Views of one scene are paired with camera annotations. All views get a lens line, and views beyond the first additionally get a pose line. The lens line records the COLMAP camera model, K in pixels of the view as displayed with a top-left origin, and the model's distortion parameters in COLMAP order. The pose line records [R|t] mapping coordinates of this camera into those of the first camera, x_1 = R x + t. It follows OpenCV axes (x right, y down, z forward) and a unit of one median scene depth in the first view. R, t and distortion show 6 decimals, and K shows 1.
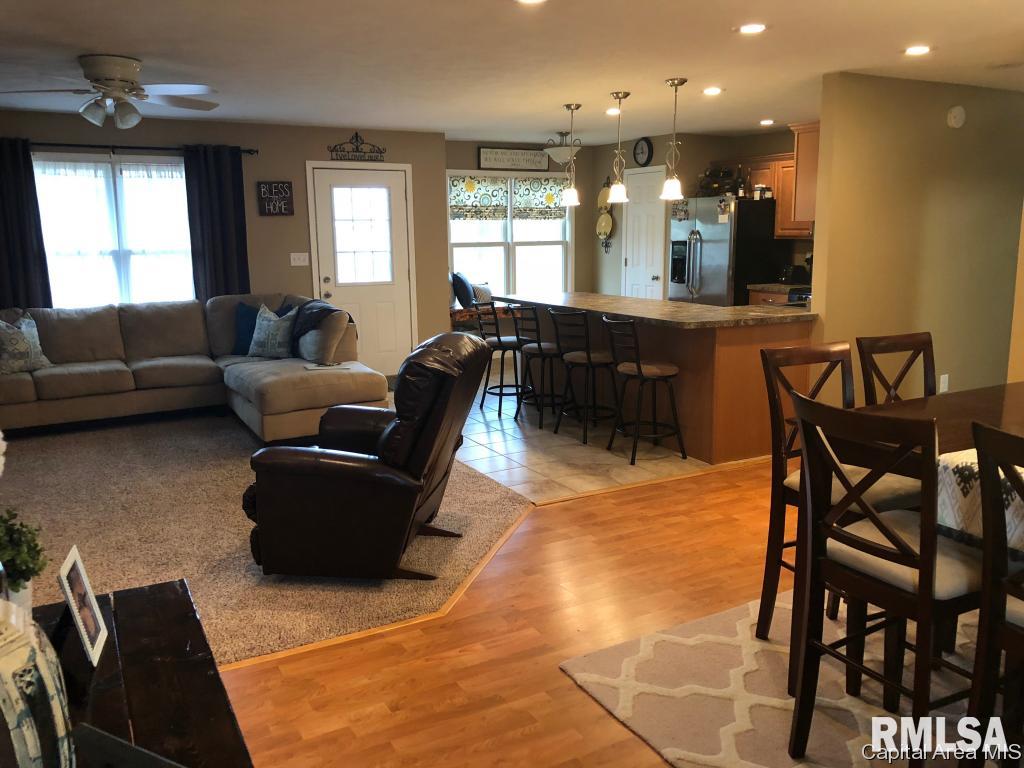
lens RADIAL K [[849.7, 0, 509.3], [0, 849.7, 388.4], [0, 0, 1]] dist [0.035017, -0.022339]
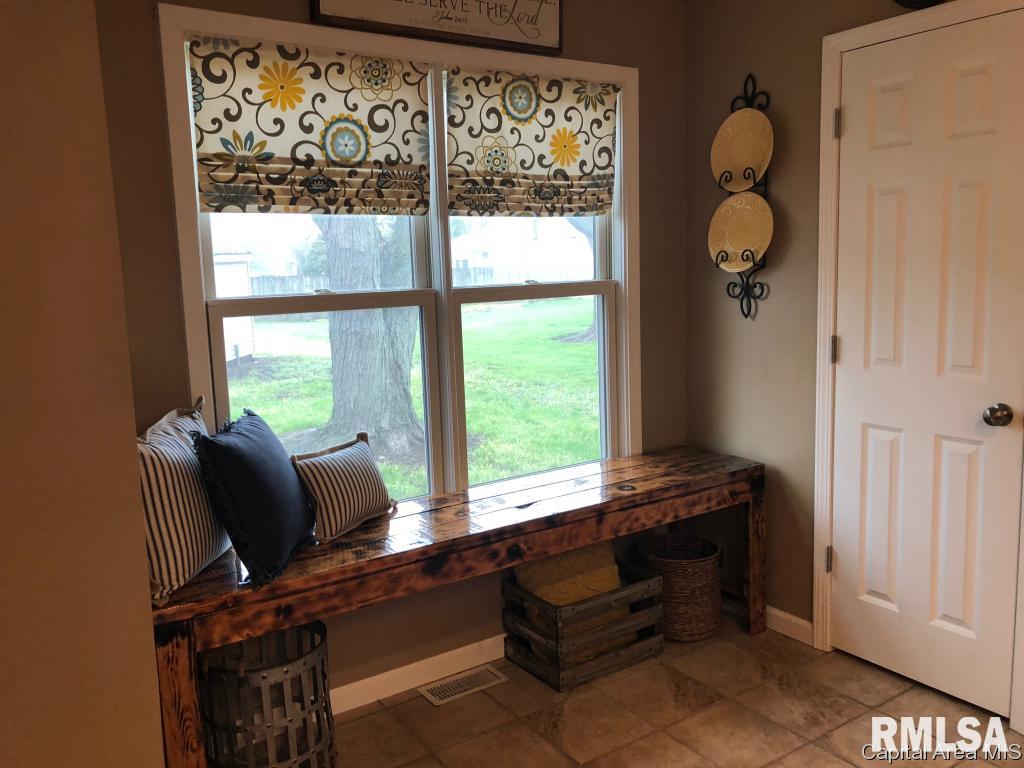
lens RADIAL K [[849.7, 0, 518.2], [0, 849.7, 377.9], [0, 0, 1]] dist [0.035017, -0.022339]
pose [[0.995520, -0.030116, 0.089629, 0.000380], [0.034413, 0.998312, -0.046779, -0.128357], [-0.088069, 0.049654, 0.994876, 0.714057]]
